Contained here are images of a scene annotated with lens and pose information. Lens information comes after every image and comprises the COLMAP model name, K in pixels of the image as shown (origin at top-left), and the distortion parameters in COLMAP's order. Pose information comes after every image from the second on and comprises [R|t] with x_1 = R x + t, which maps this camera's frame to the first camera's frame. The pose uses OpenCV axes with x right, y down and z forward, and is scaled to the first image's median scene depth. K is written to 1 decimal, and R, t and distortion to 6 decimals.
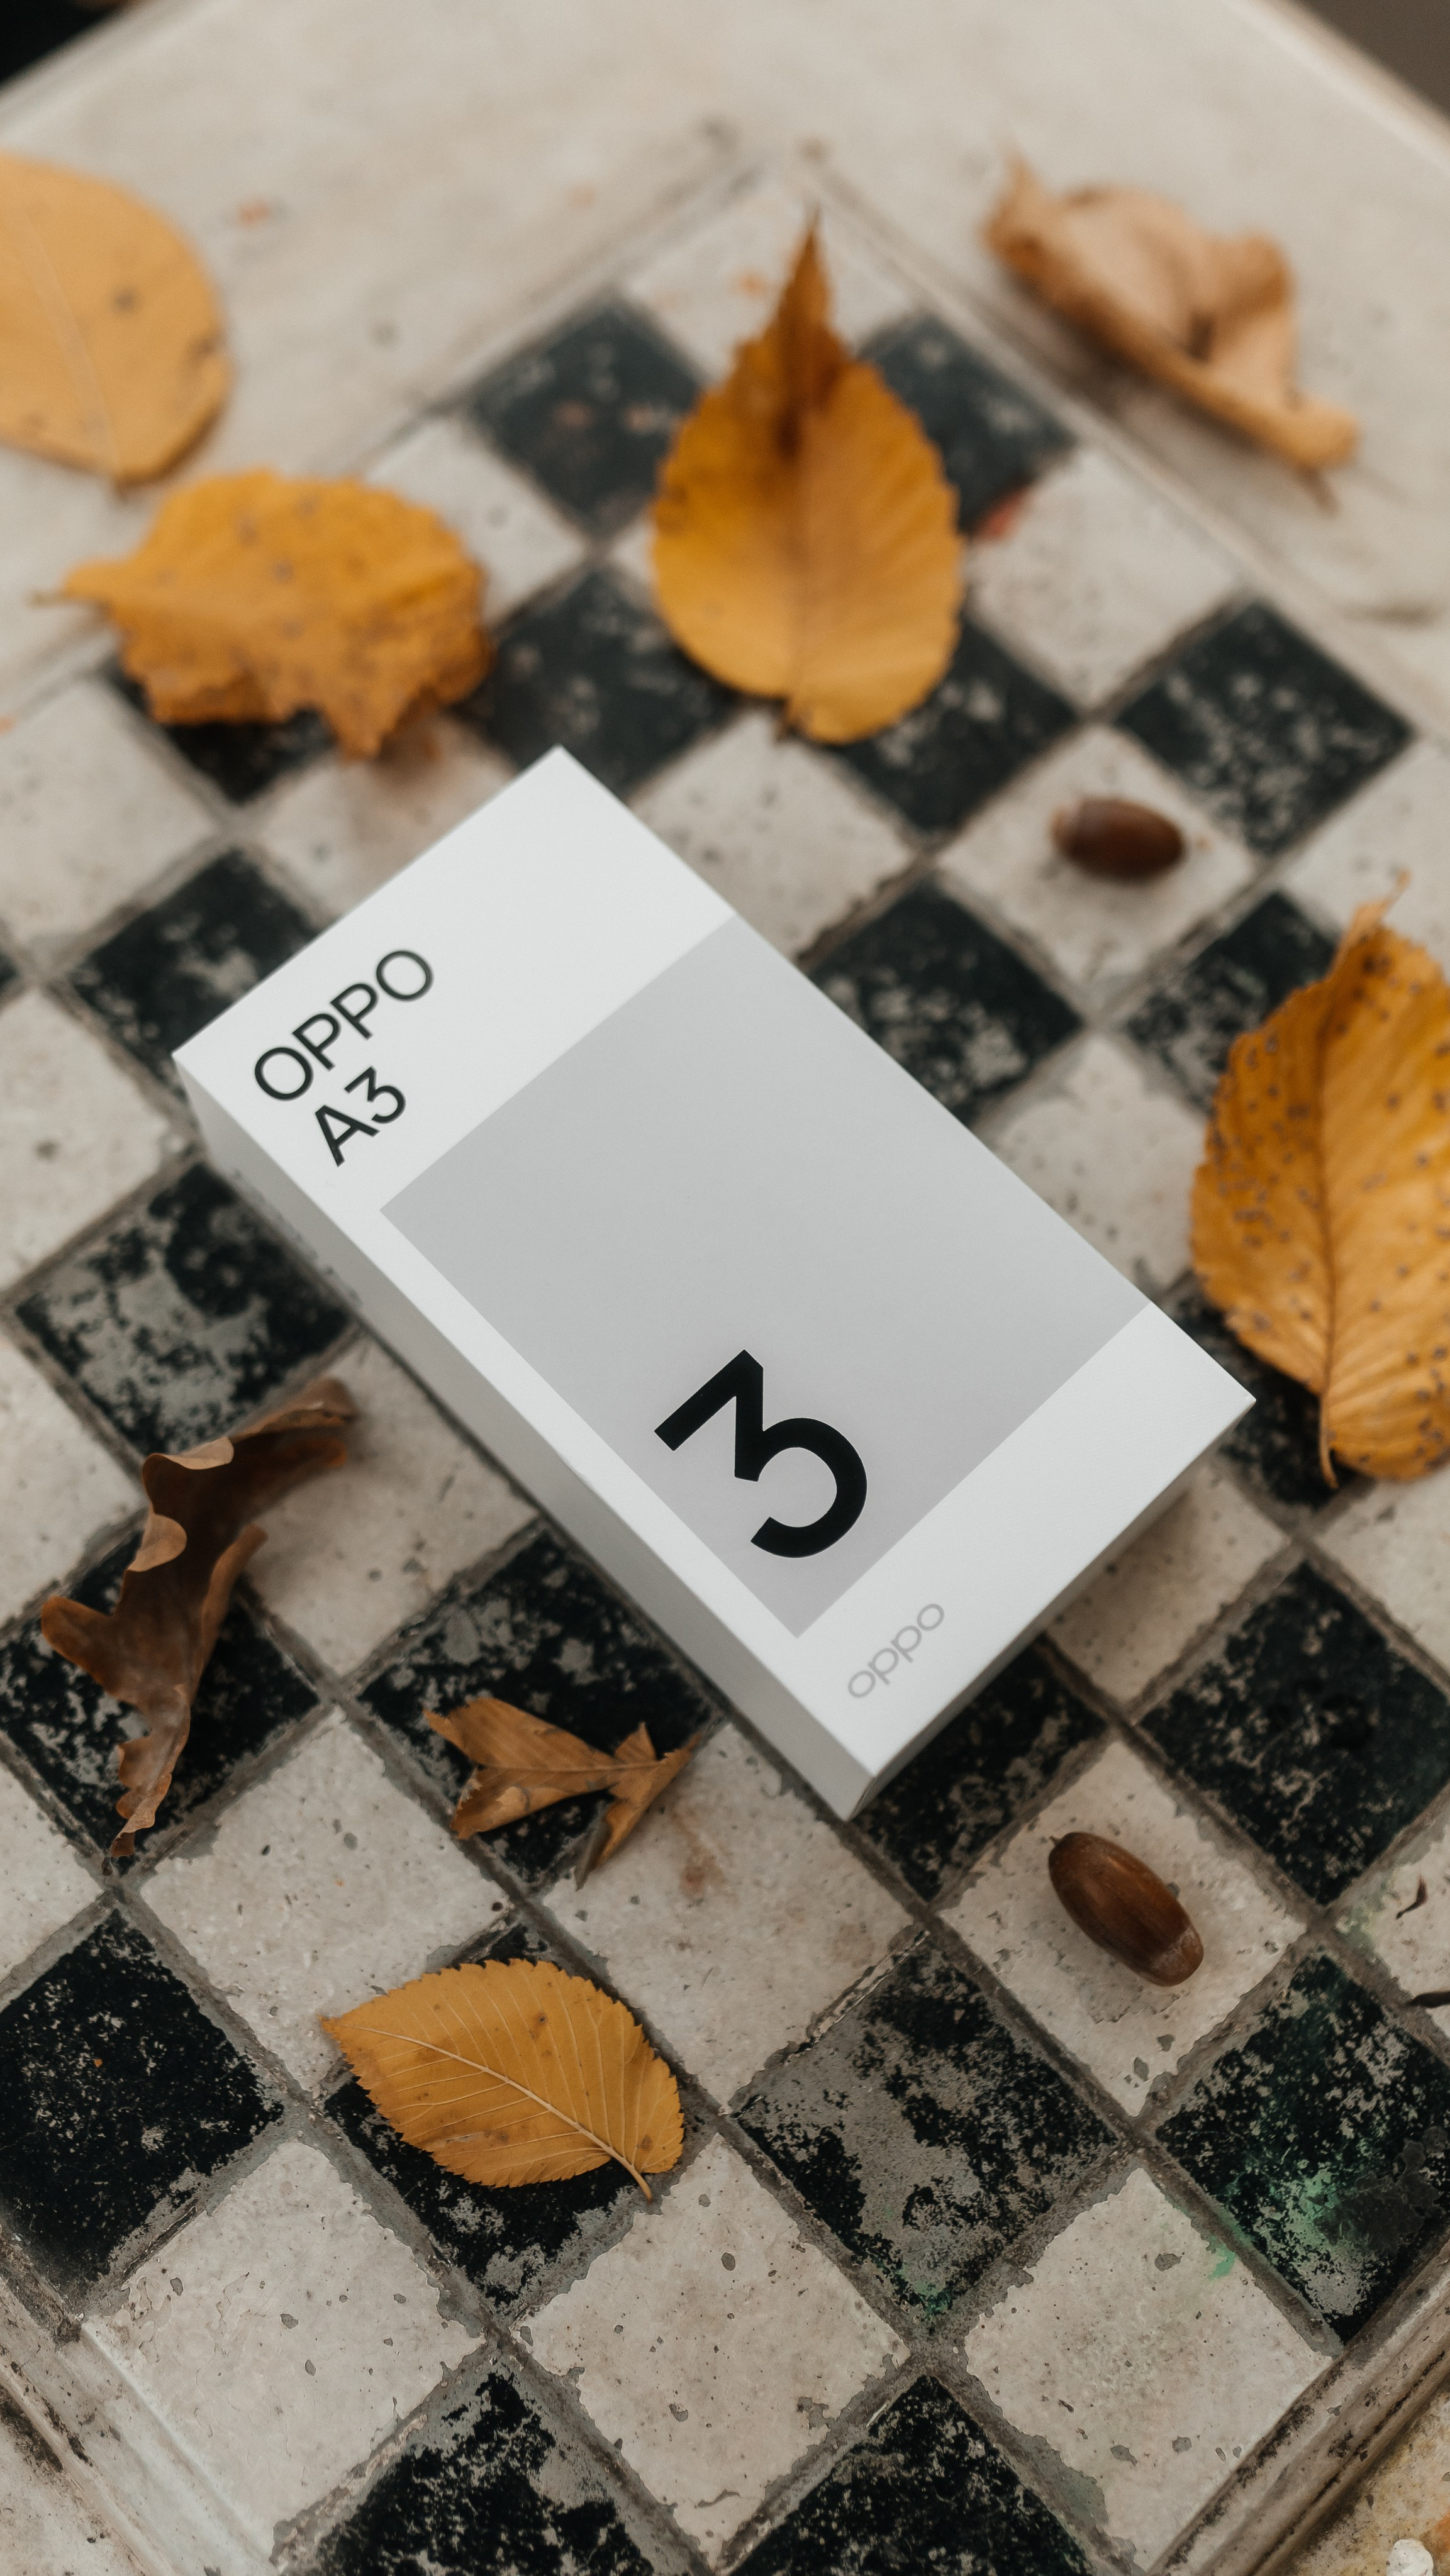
lens RADIAL K [[2527.7, 0, 725.0], [0, 2527.7, 1288.0], [0, 0, 1]] dist [-0.010128, 0.009254]
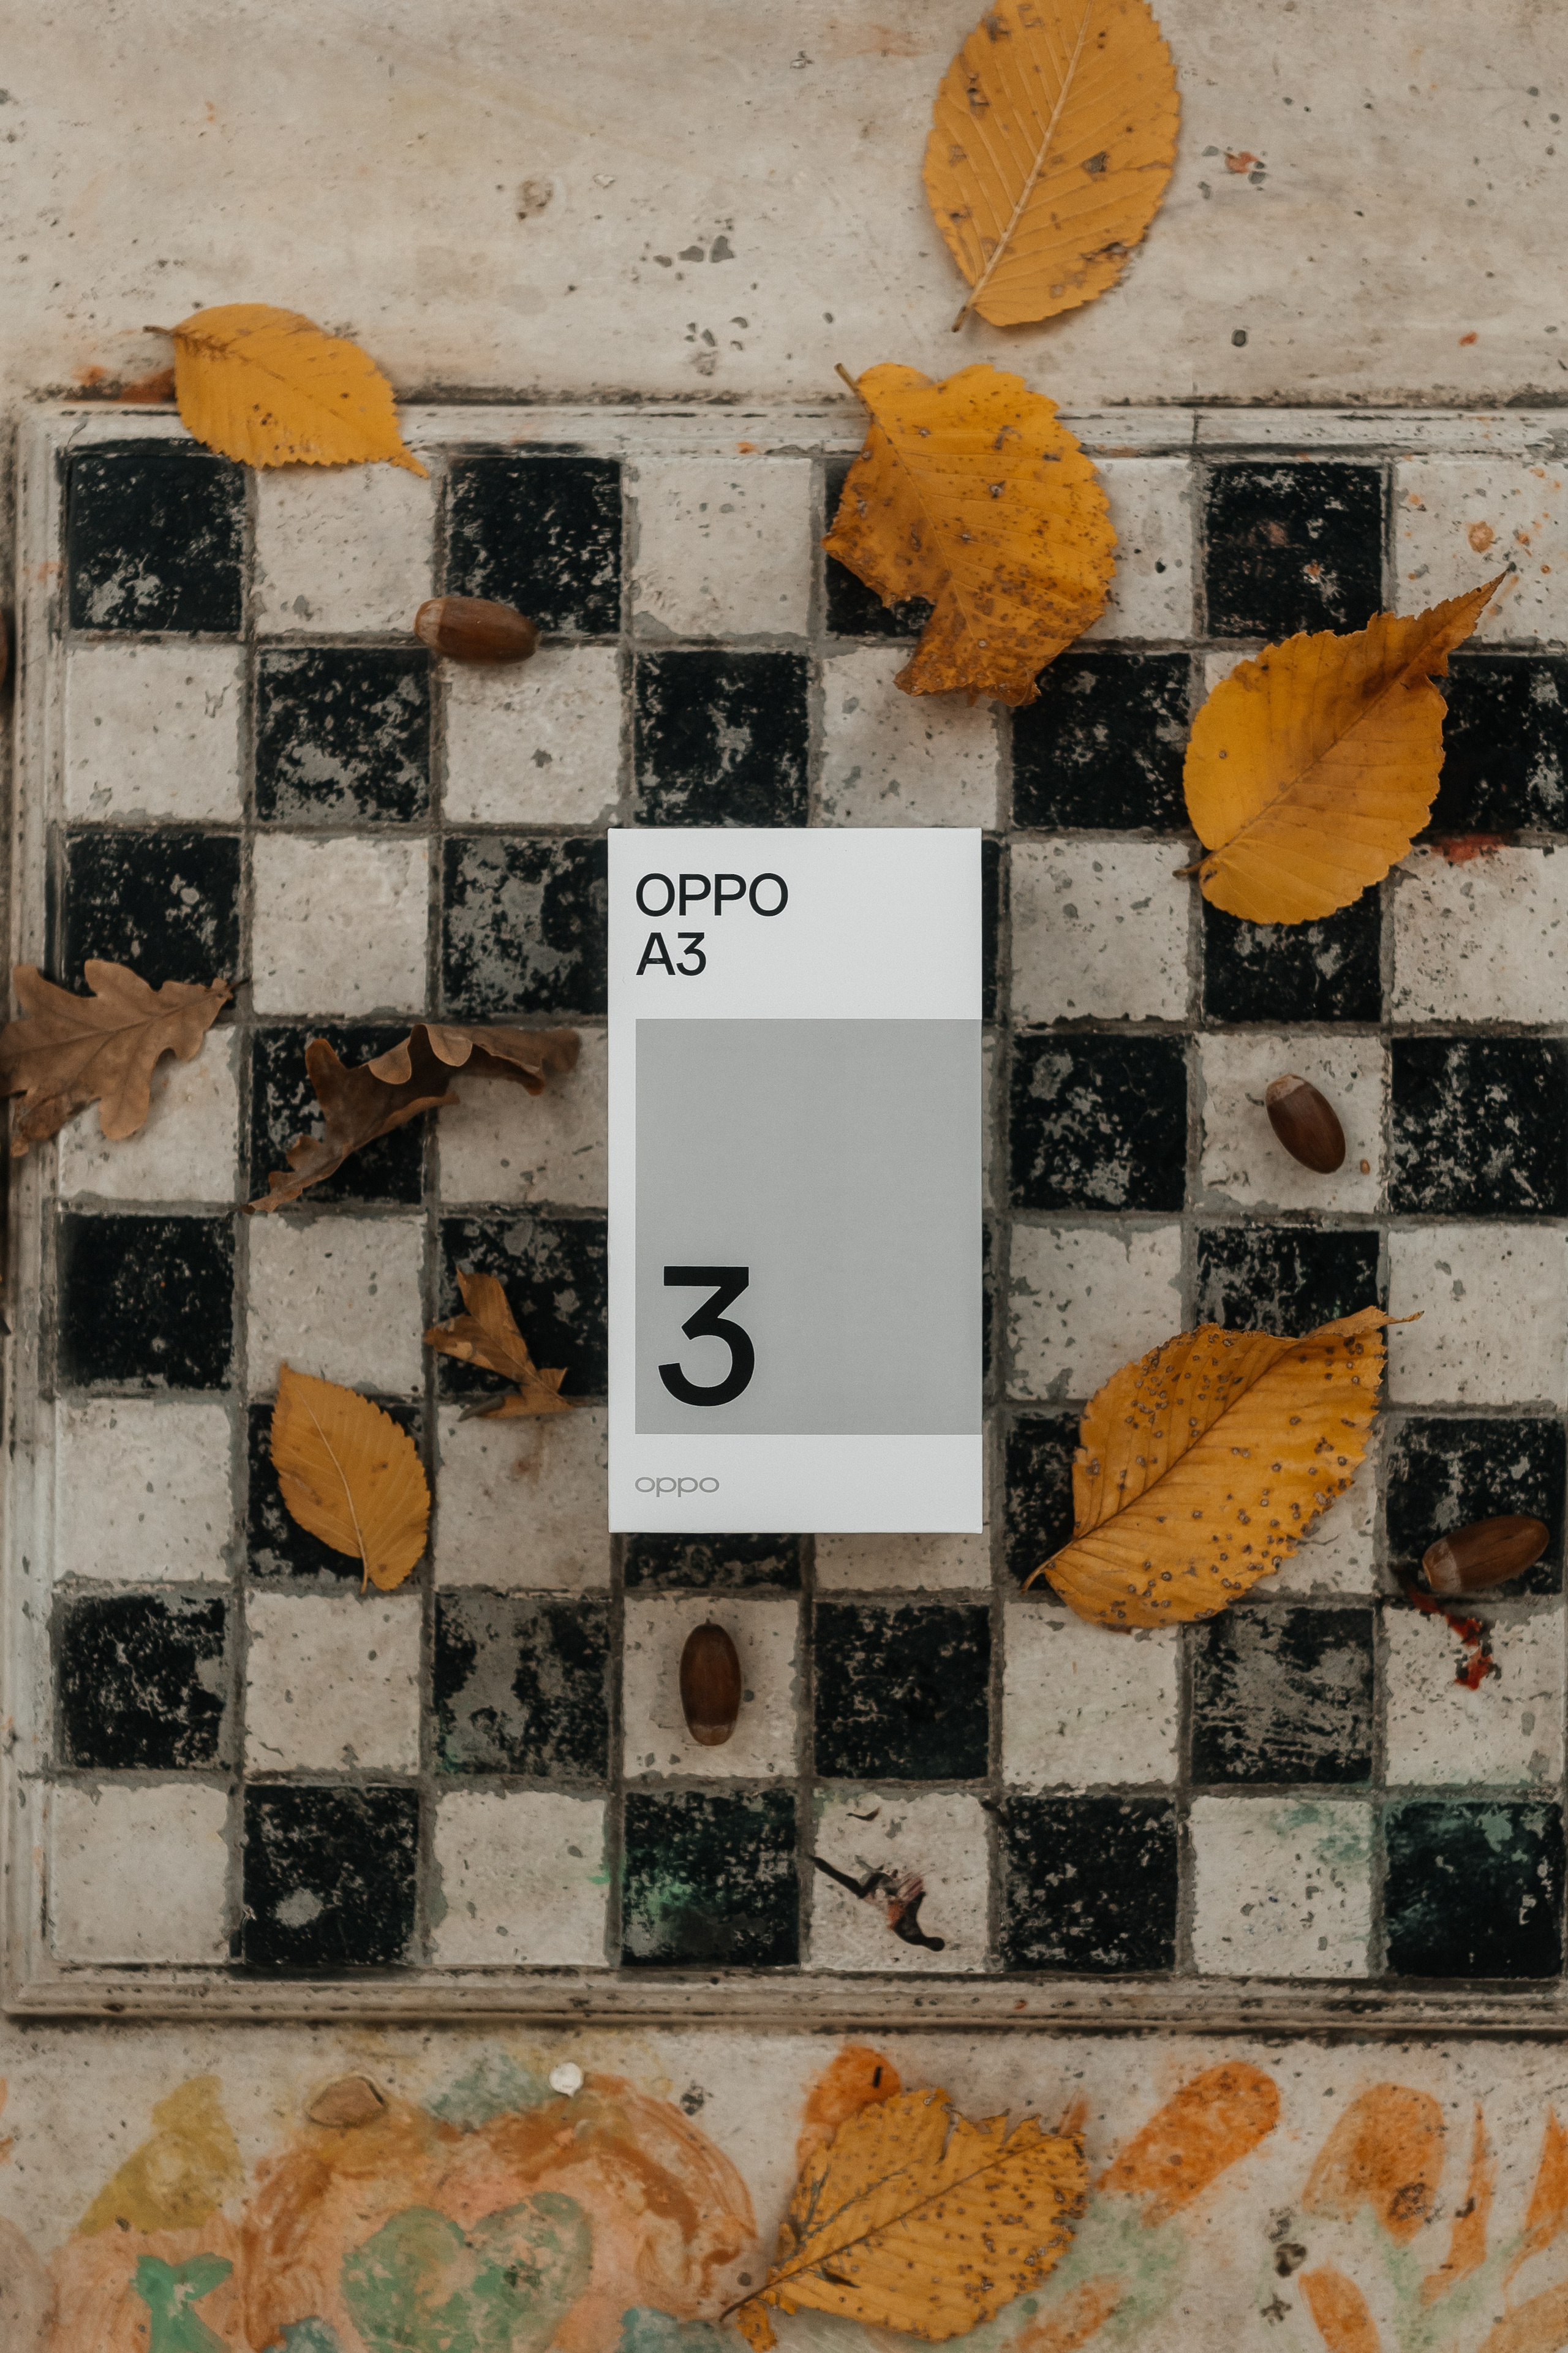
lens RADIAL K [[3084.3, 0, 780.5], [0, 3084.3, 1192.7], [0, 0, 1]] dist [-0.008226, -0.006401]
pose [[0.718496, 0.693392, -0.054500, 0.083336], [-0.635588, 0.686378, 0.353431, -0.611143], [0.282474, -0.219300, 0.933871, -0.614924]]
